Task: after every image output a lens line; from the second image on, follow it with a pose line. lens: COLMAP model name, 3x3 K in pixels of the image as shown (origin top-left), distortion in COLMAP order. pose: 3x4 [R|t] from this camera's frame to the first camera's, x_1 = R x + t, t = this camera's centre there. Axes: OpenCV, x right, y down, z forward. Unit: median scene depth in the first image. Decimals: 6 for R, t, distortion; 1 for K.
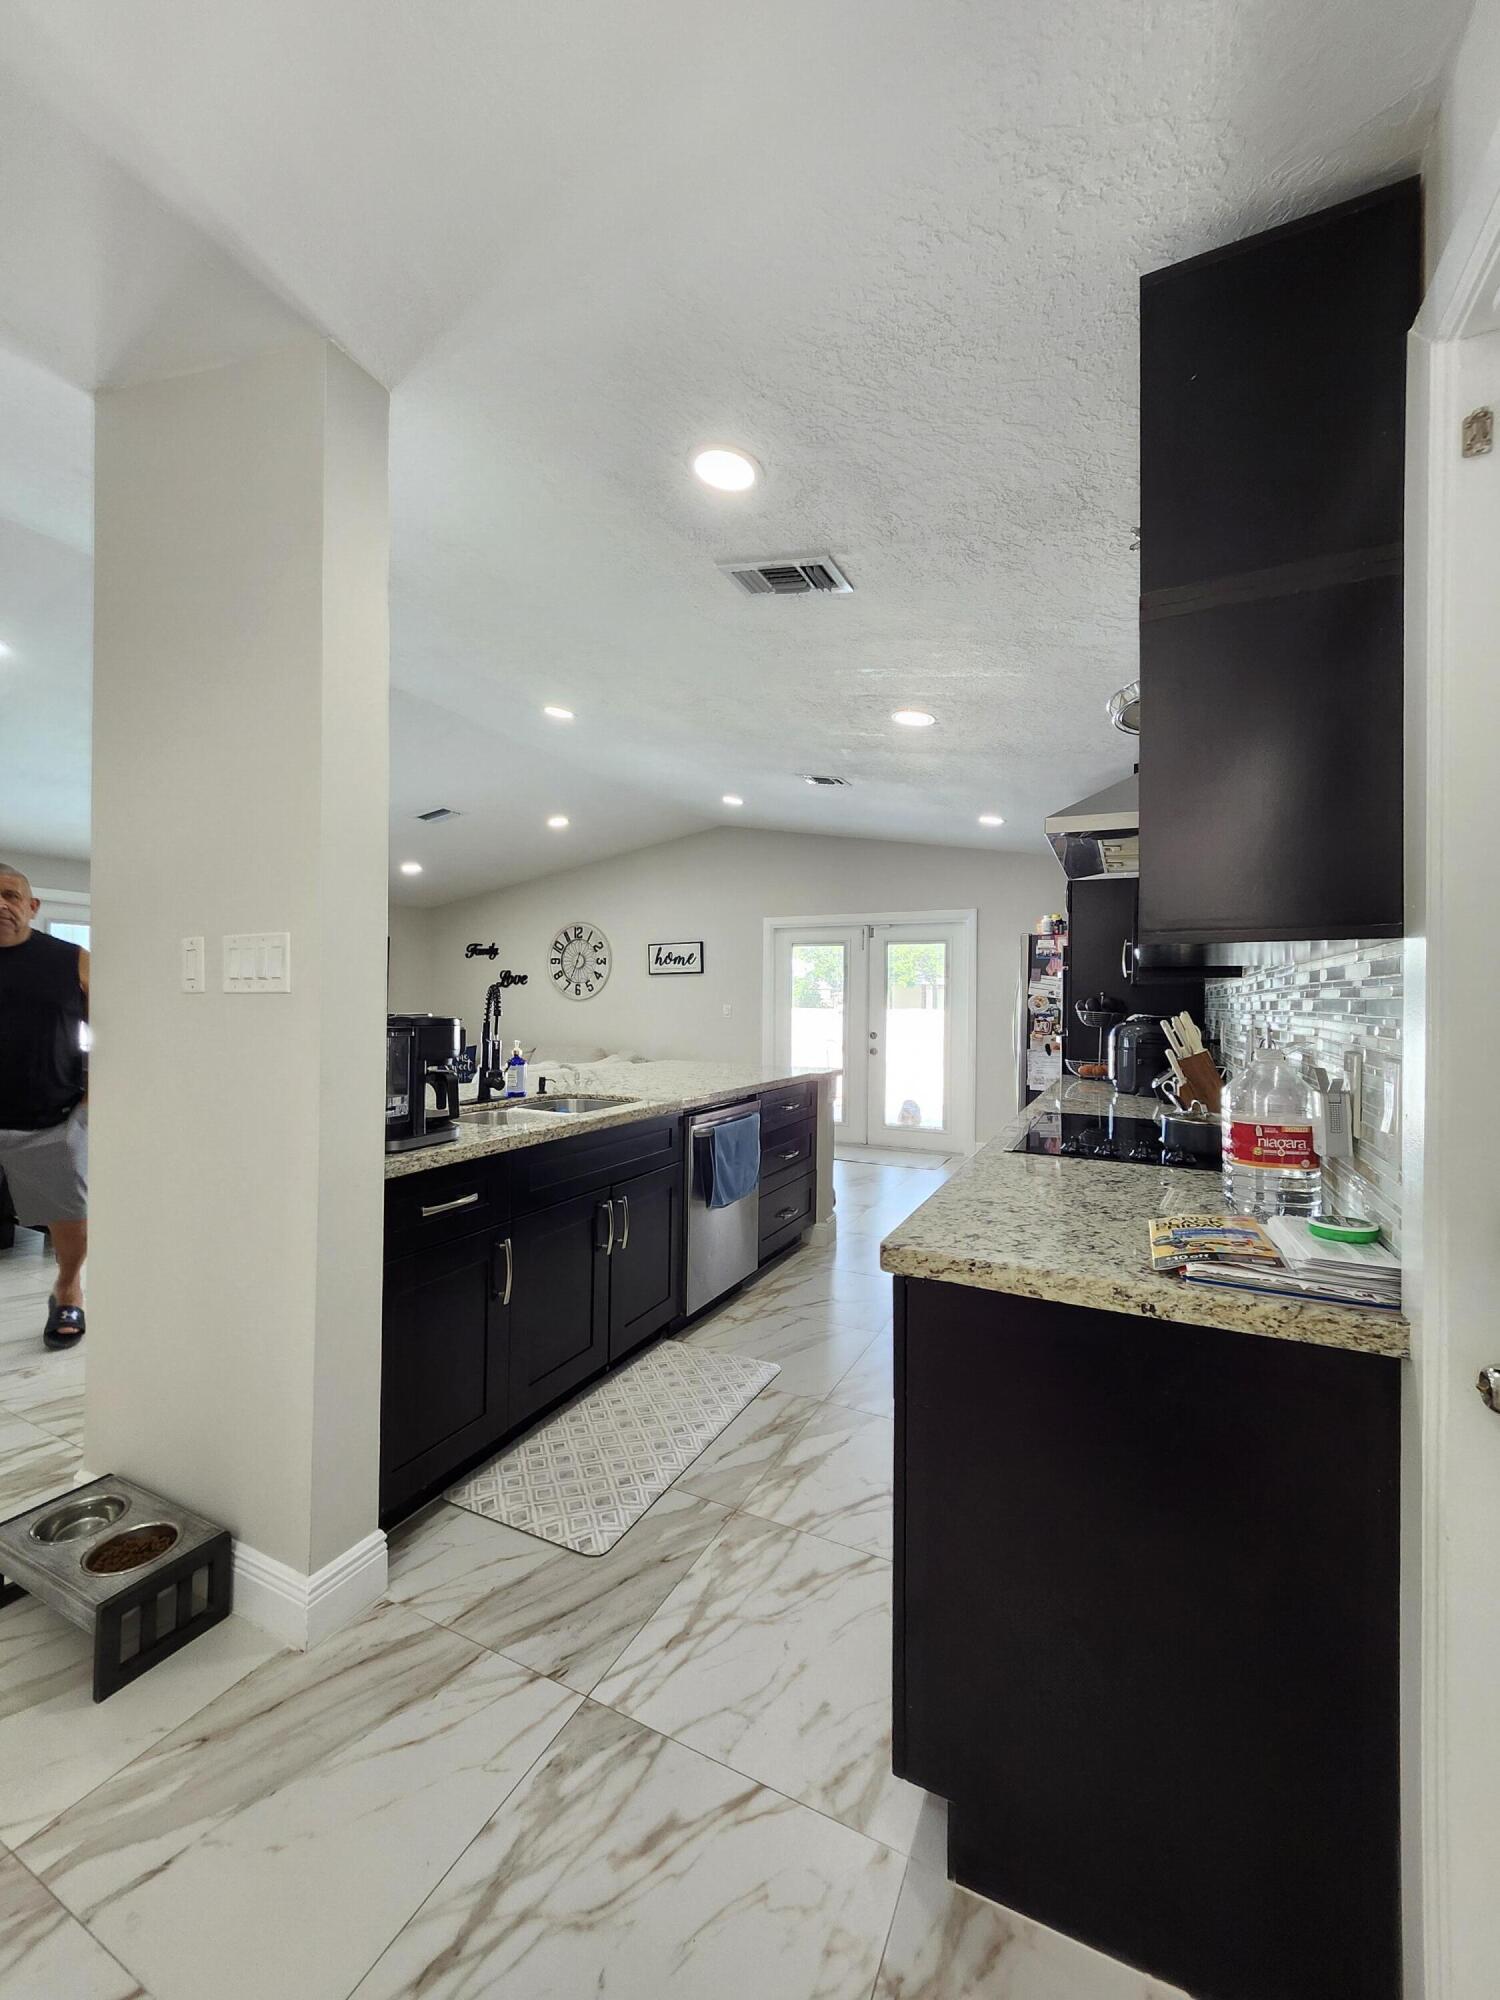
lens RADIAL K [[797.2, 0, 758.9], [0, 797.2, 1002.0], [0, 0, 1]] dist [-0.003134, 0.001905]
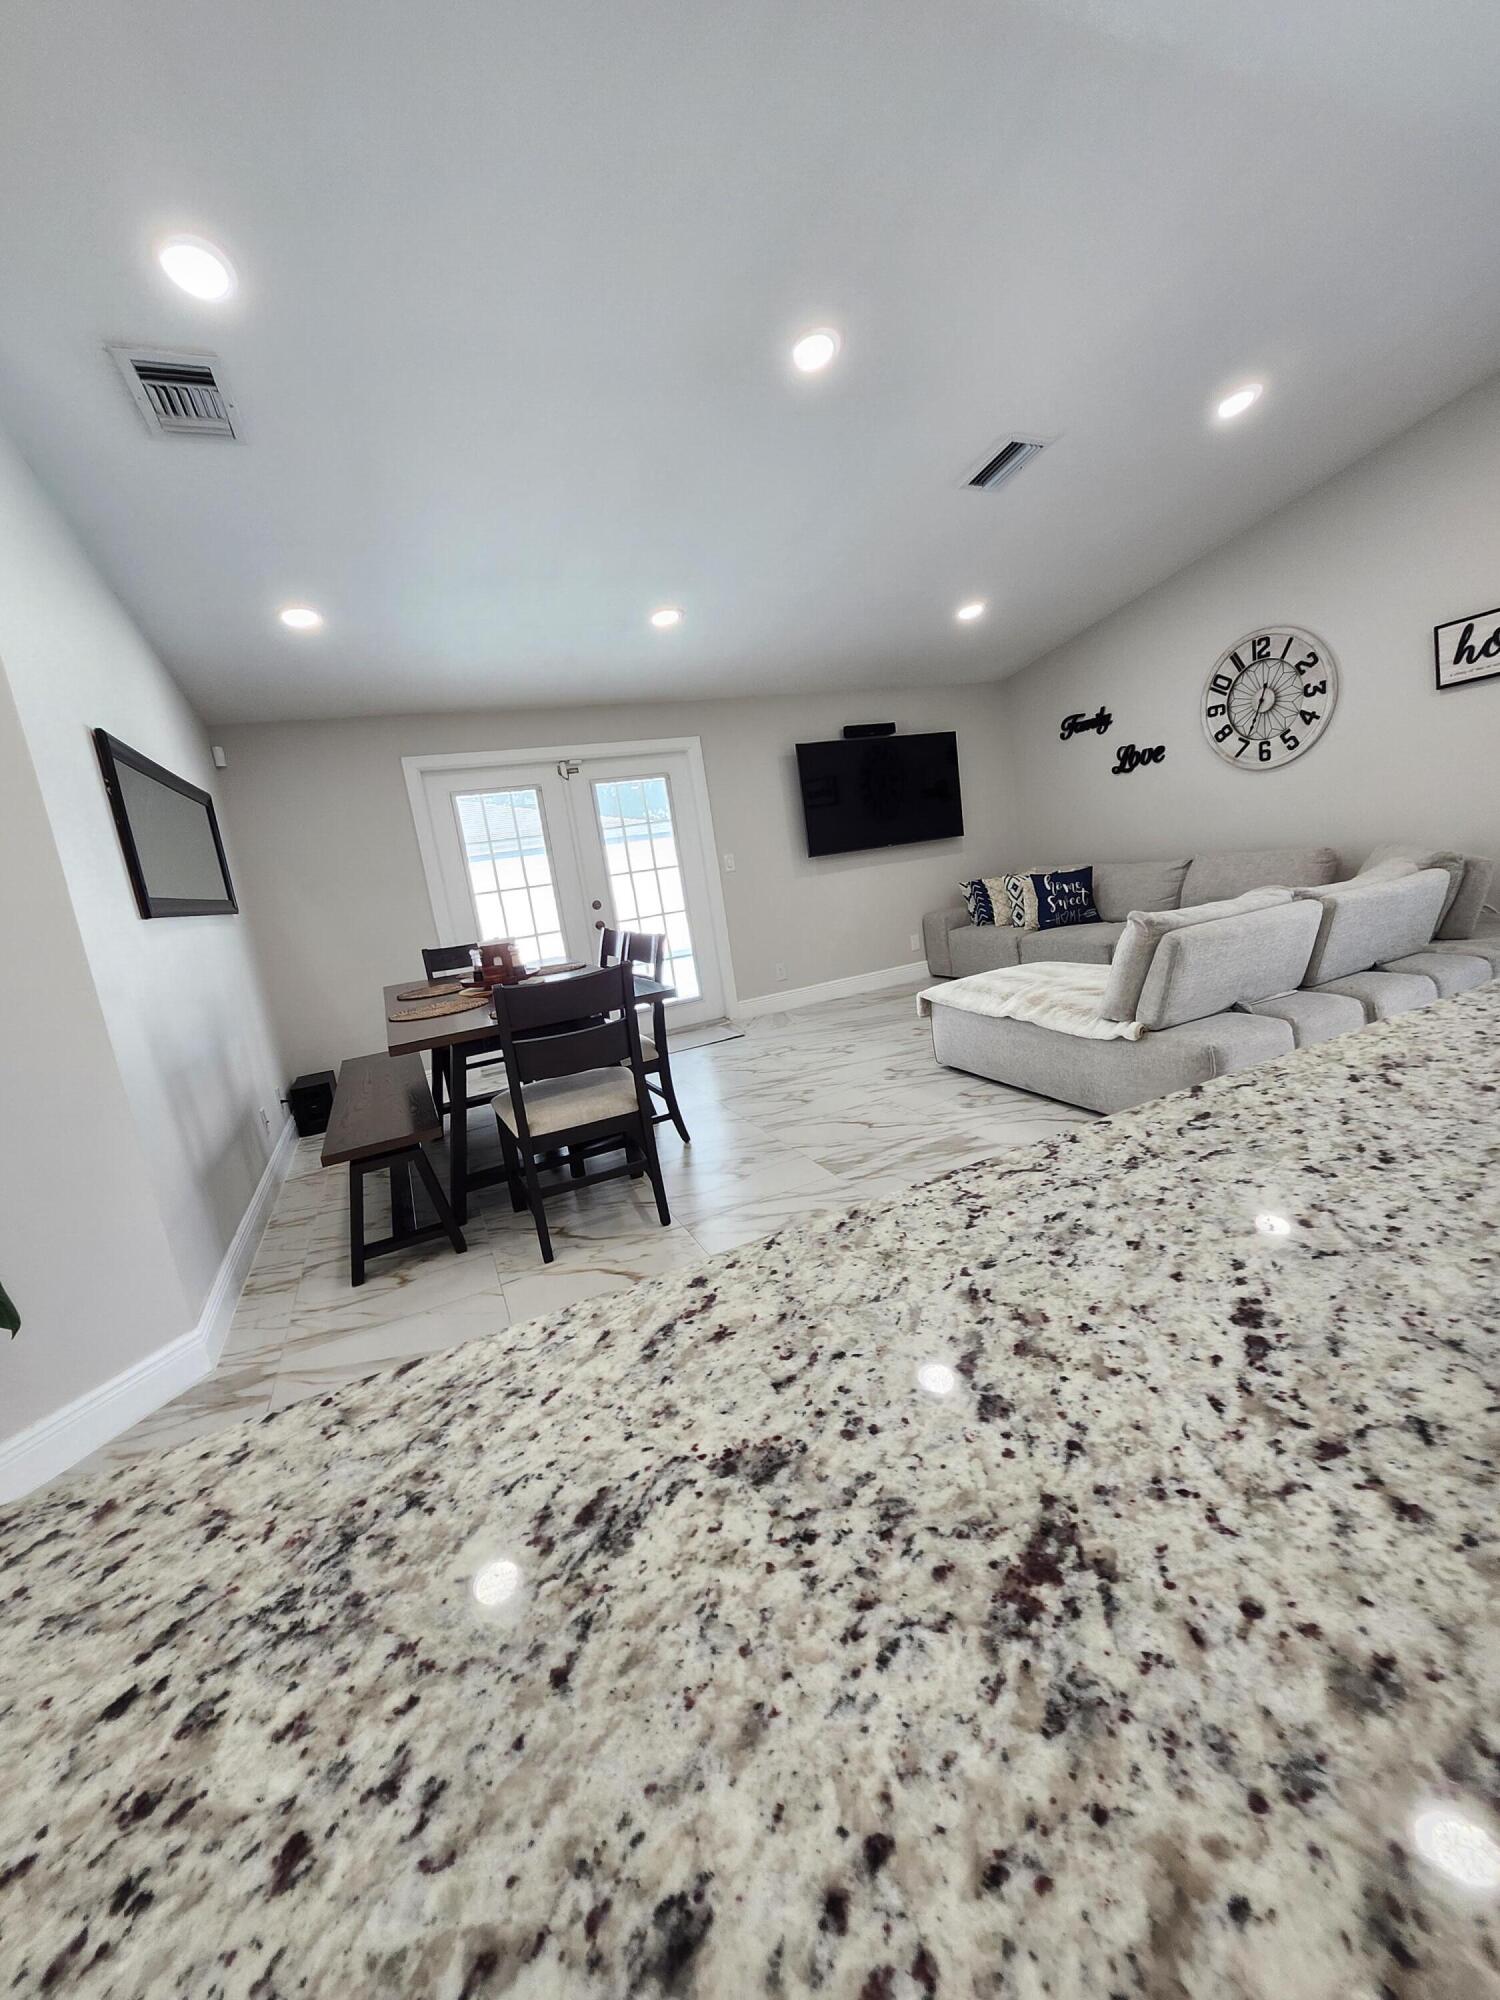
lens RADIAL K [[797.2, 0, 751.8], [0, 797.2, 992.8], [0, 0, 1]] dist [-0.003134, 0.001905]
pose [[0.756565, -0.004121, -0.653906, -0.242563], [0.145262, 0.976054, 0.161916, 0.014547], [0.637580, -0.217487, 0.739047, 0.547109]]
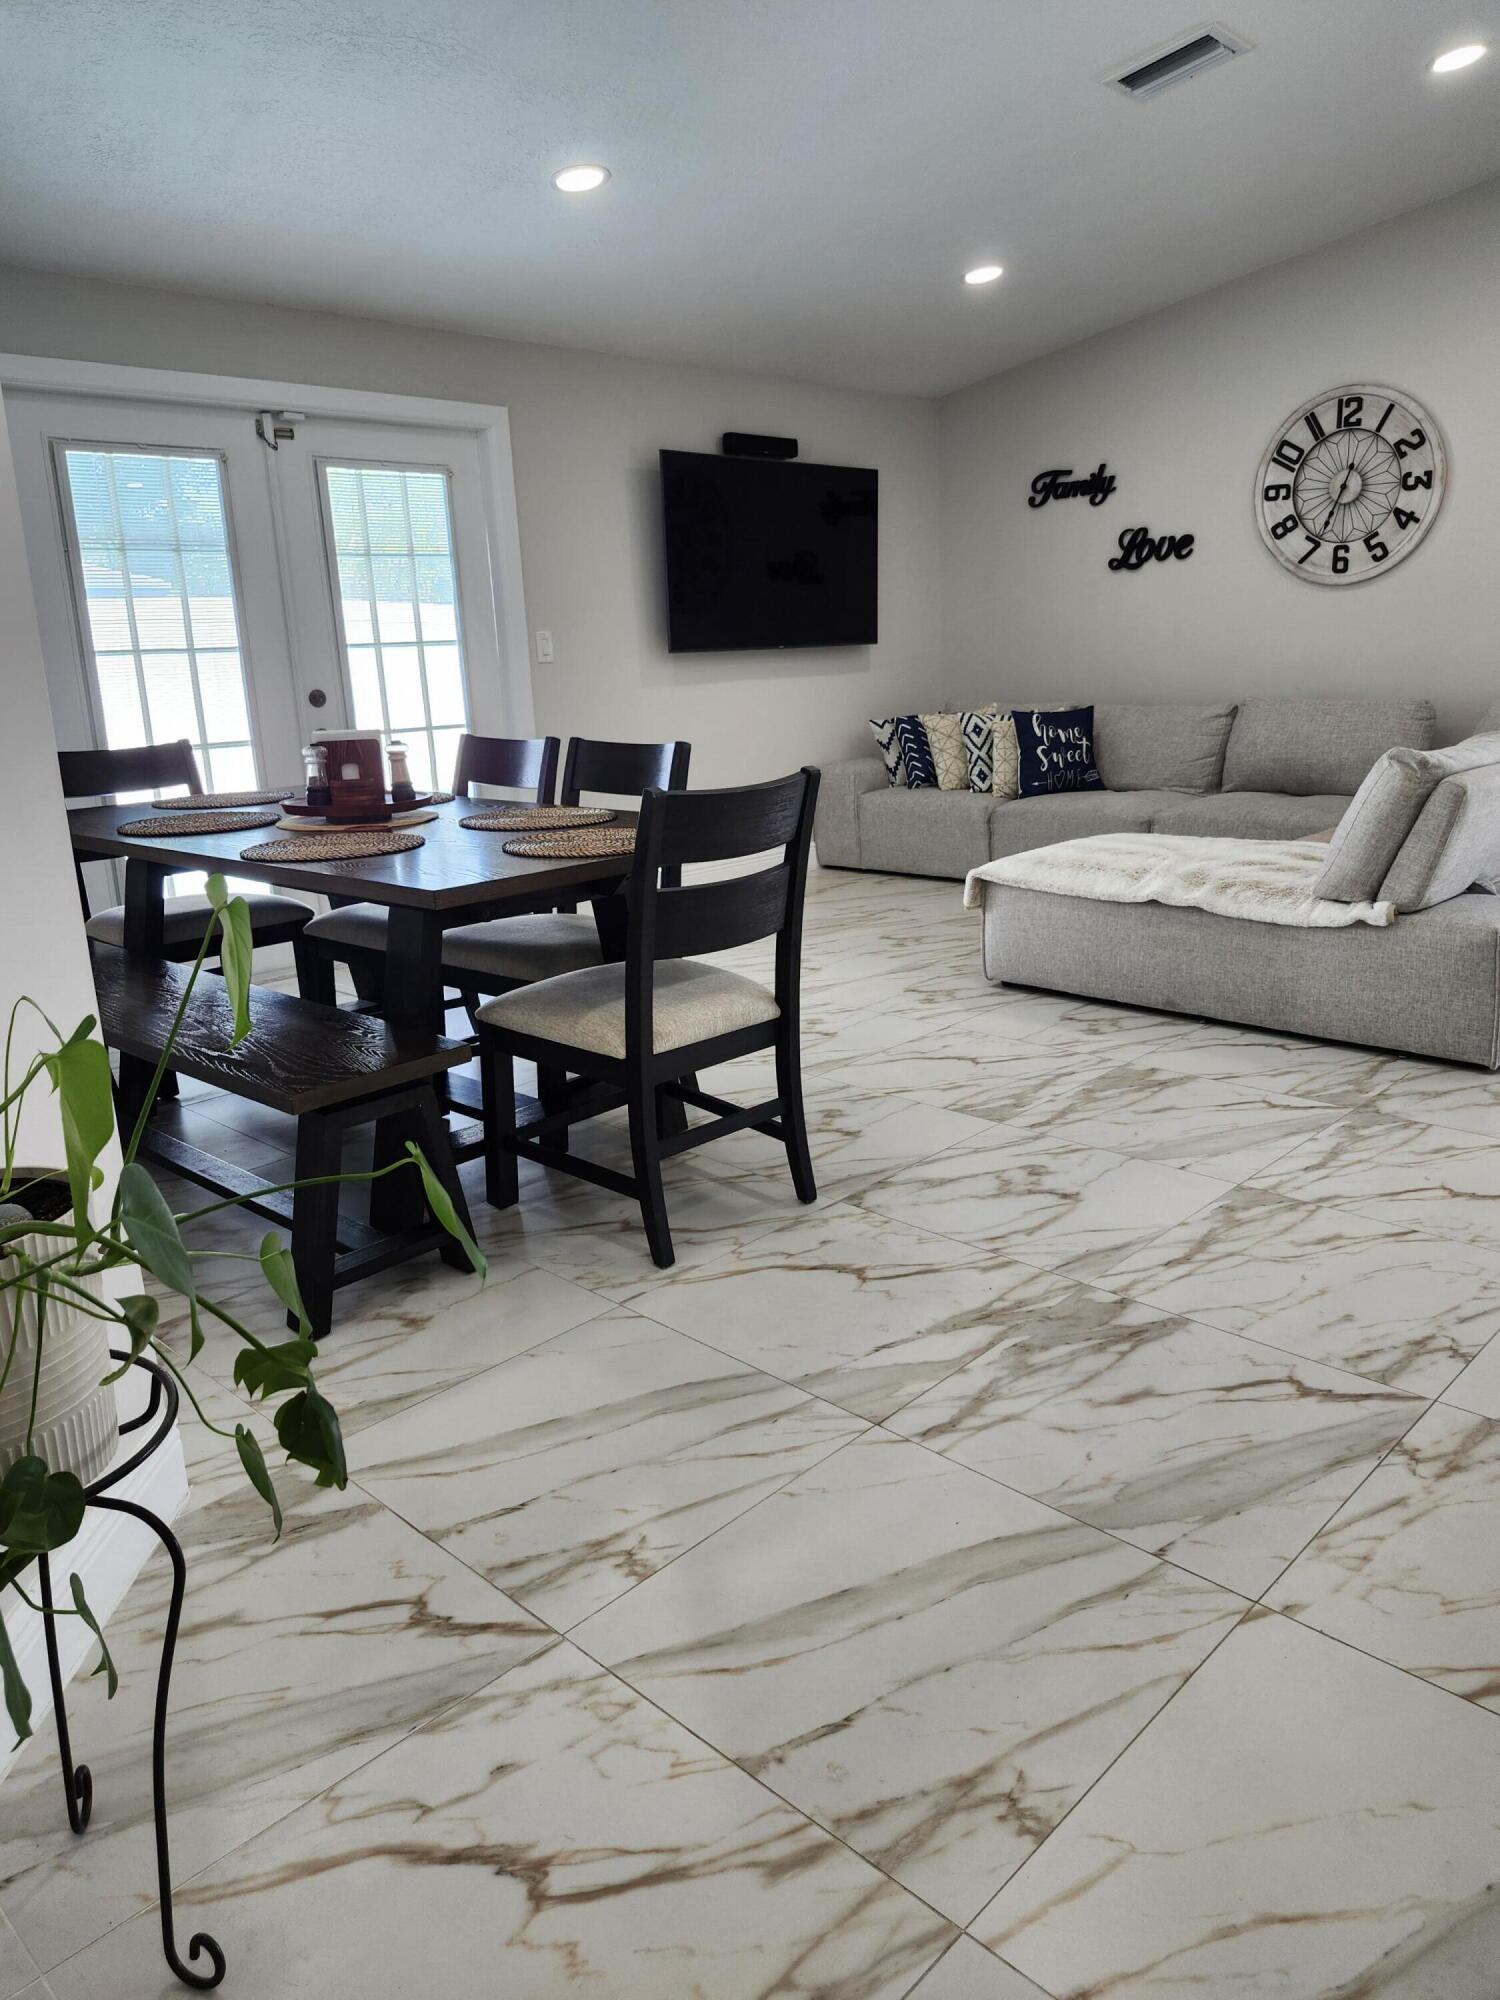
lens RADIAL K [[1412.5, 0, 758.8], [0, 1412.5, 981.1], [0, 0, 1]] dist [0.053148, -0.050295]
pose [[0.947989, 0.029124, -0.316969, -0.502879], [0.047783, 0.971500, 0.232172, 0.019456], [0.314697, -0.235242, 0.919580, 0.322079]]
